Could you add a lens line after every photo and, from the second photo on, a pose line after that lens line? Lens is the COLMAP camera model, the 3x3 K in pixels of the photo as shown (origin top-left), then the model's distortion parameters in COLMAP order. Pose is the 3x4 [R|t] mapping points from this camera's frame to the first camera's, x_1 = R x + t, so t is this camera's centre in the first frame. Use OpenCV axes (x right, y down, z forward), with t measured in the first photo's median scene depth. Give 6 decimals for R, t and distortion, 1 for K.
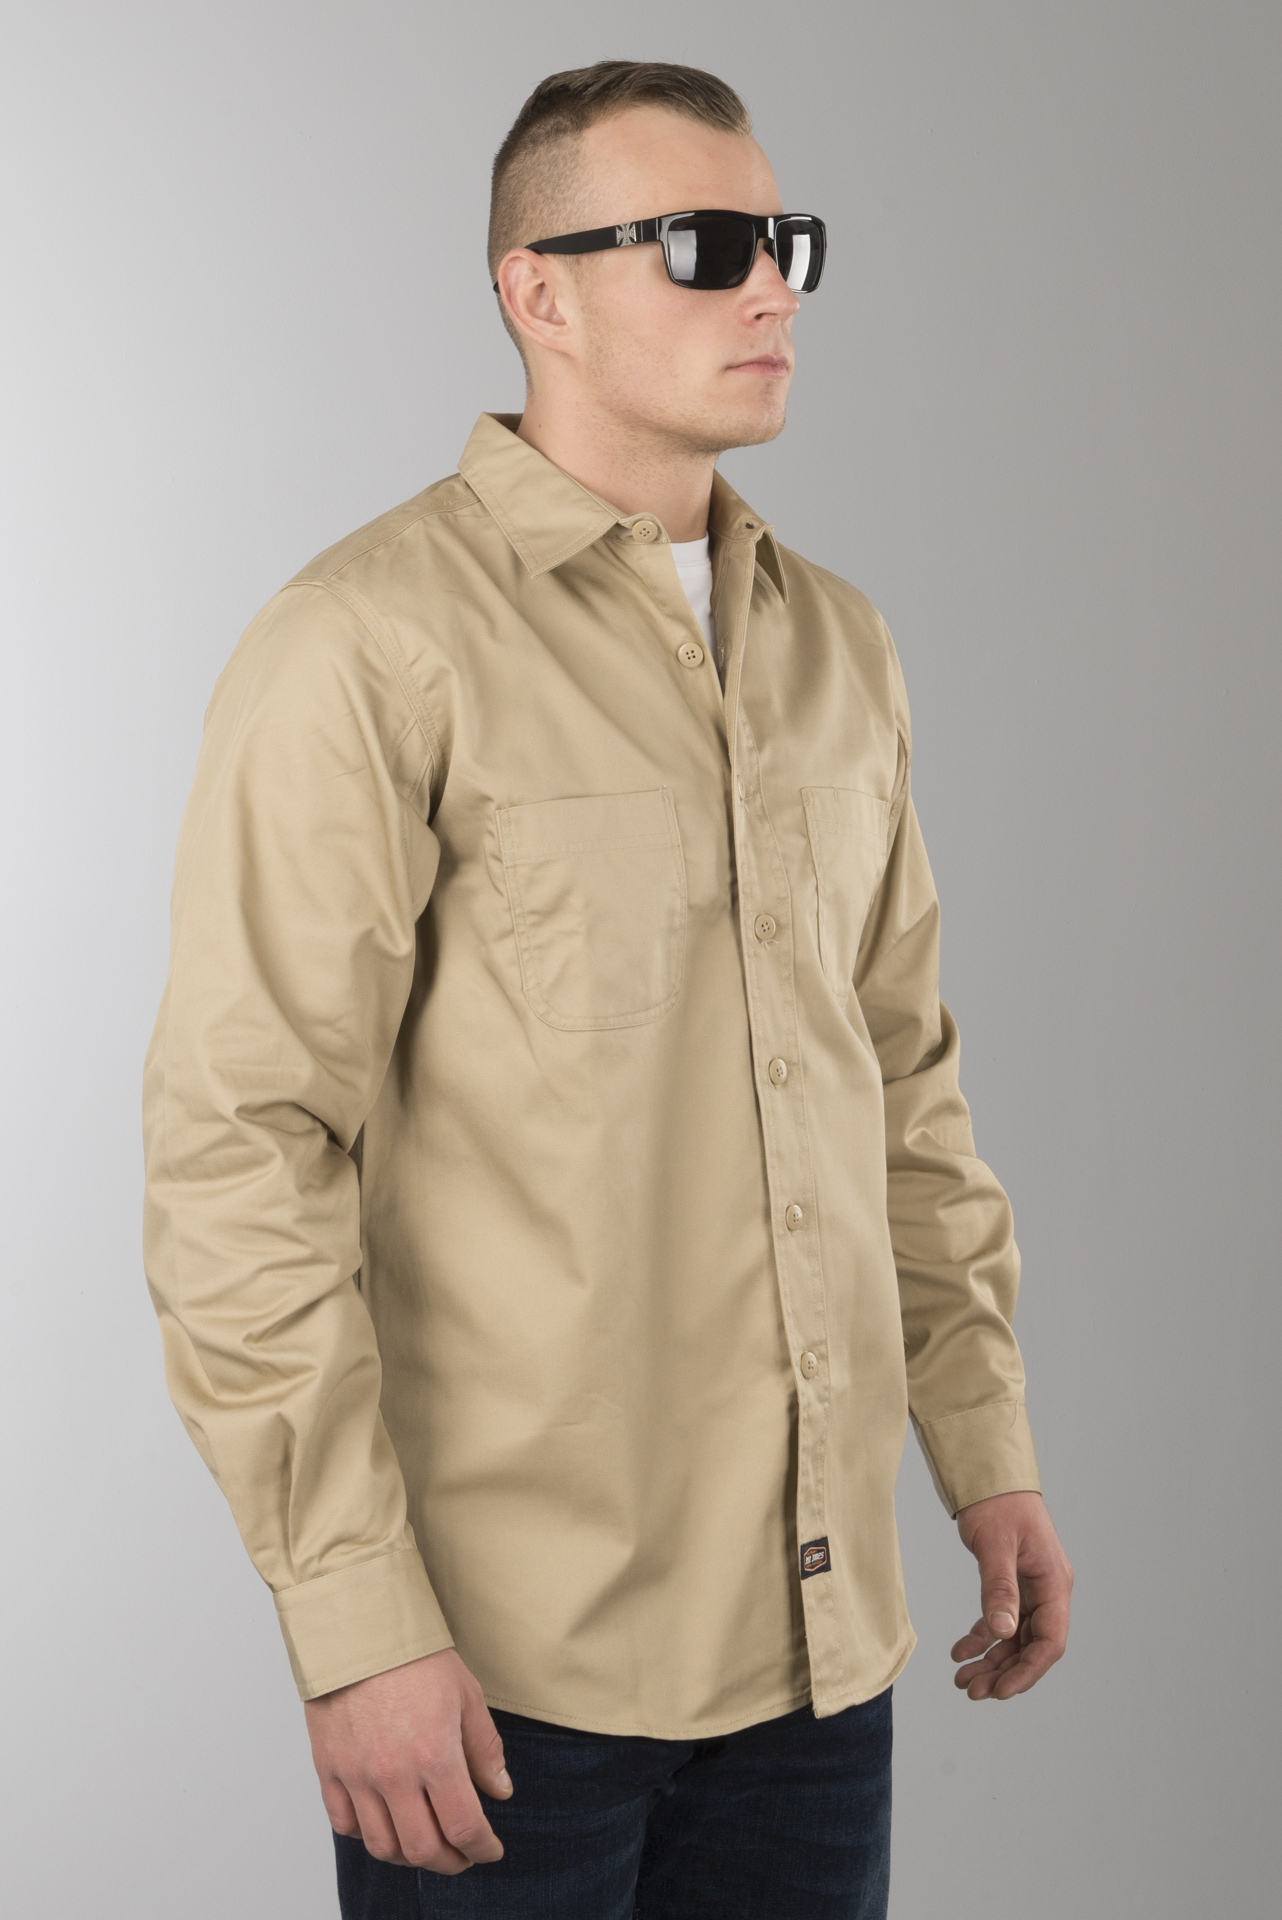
lens RADIAL K [[2855.4, 0, 642.5], [0, 2855.4, 963.4], [0, 0, 1]] dist [0.066688, 0.000000]
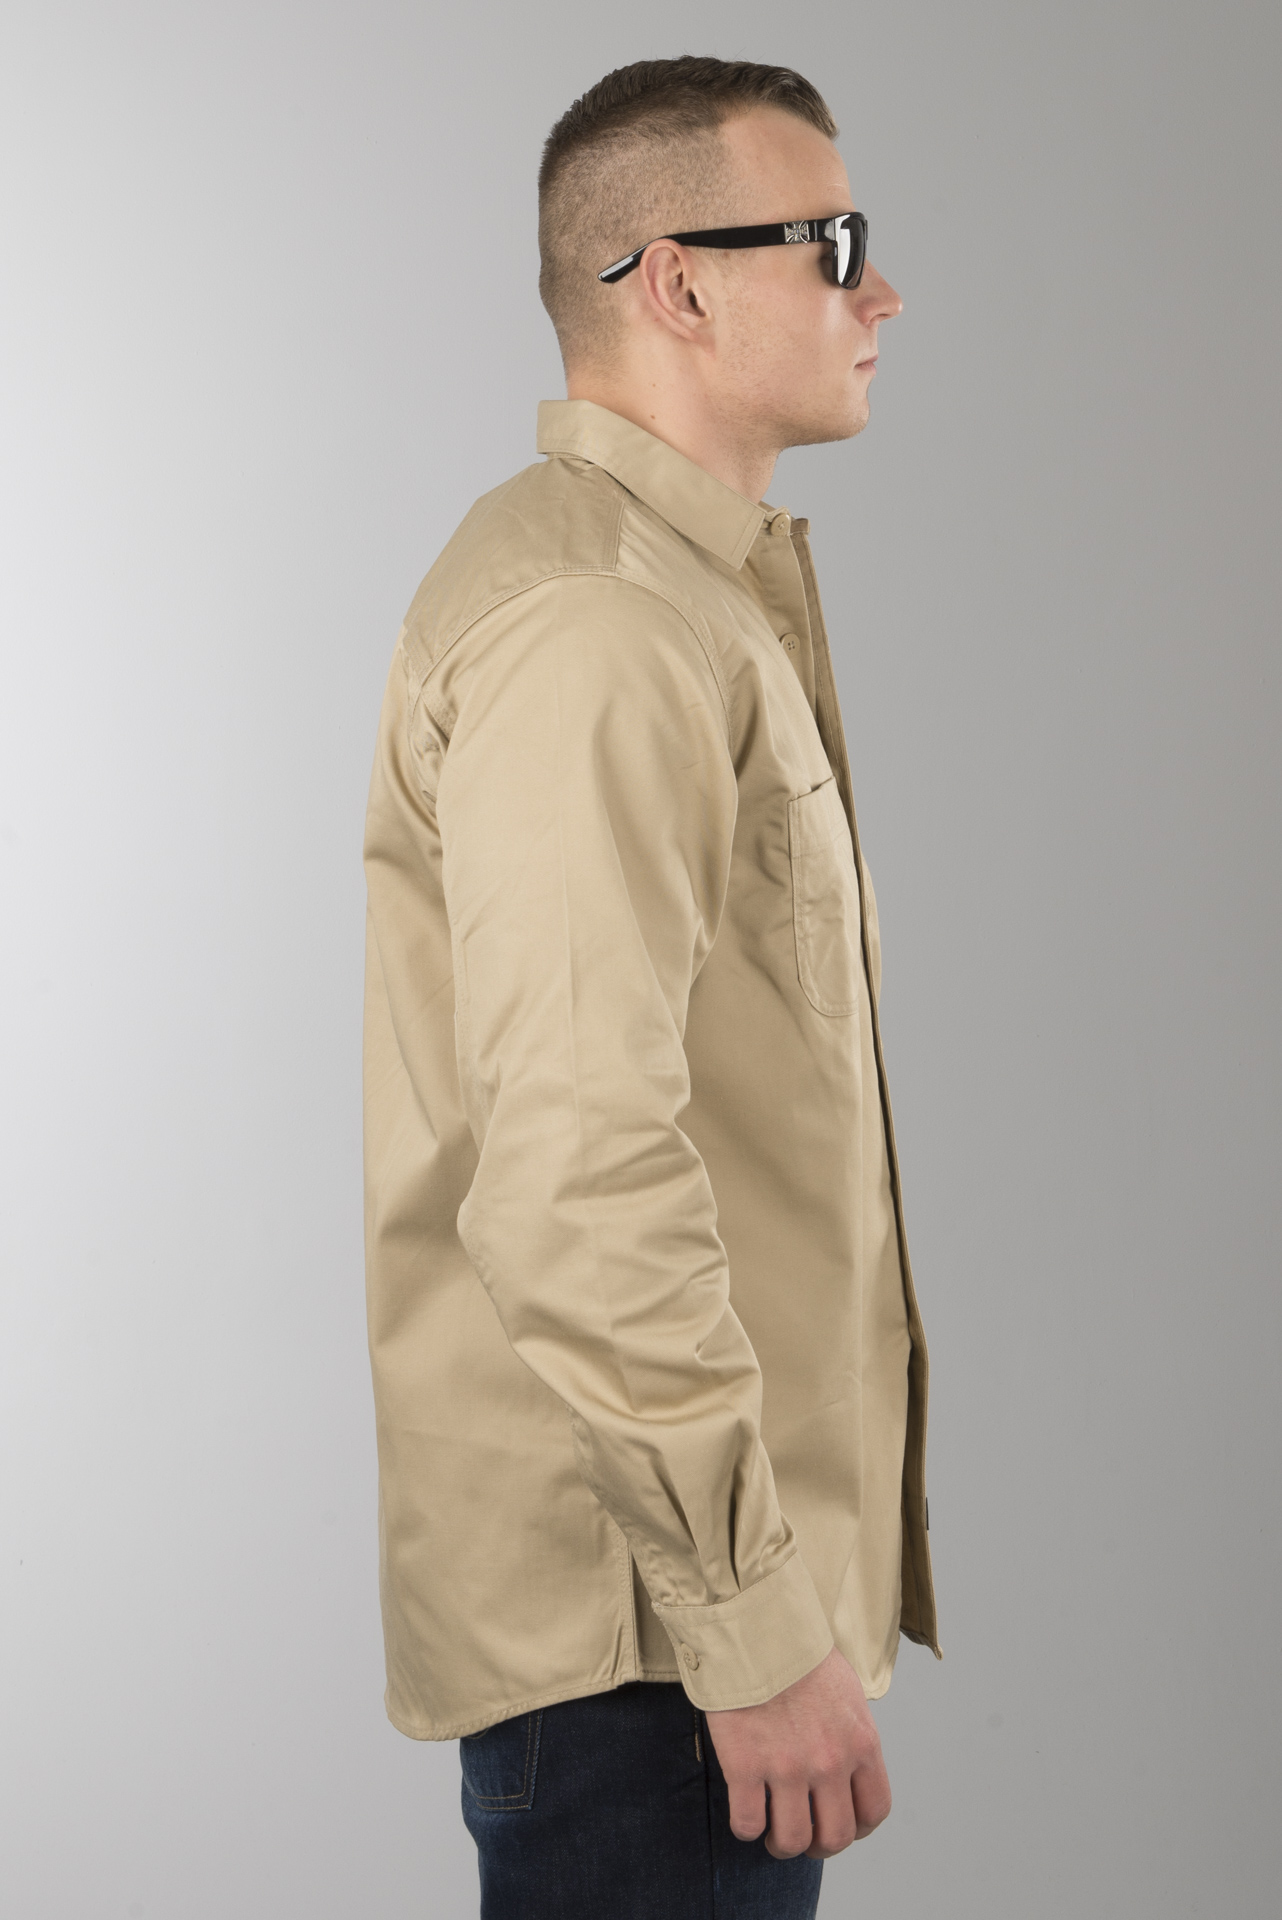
lens RADIAL K [[2855.4, 0, 634.5], [0, 2855.4, 955.6], [0, 0, 1]] dist [0.066688, 0.000000]
pose [[0.894141, -0.061586, 0.443531, -0.510193], [0.060333, 0.998034, 0.016953, -0.018475], [-0.443703, 0.011602, 0.896099, 0.114762]]
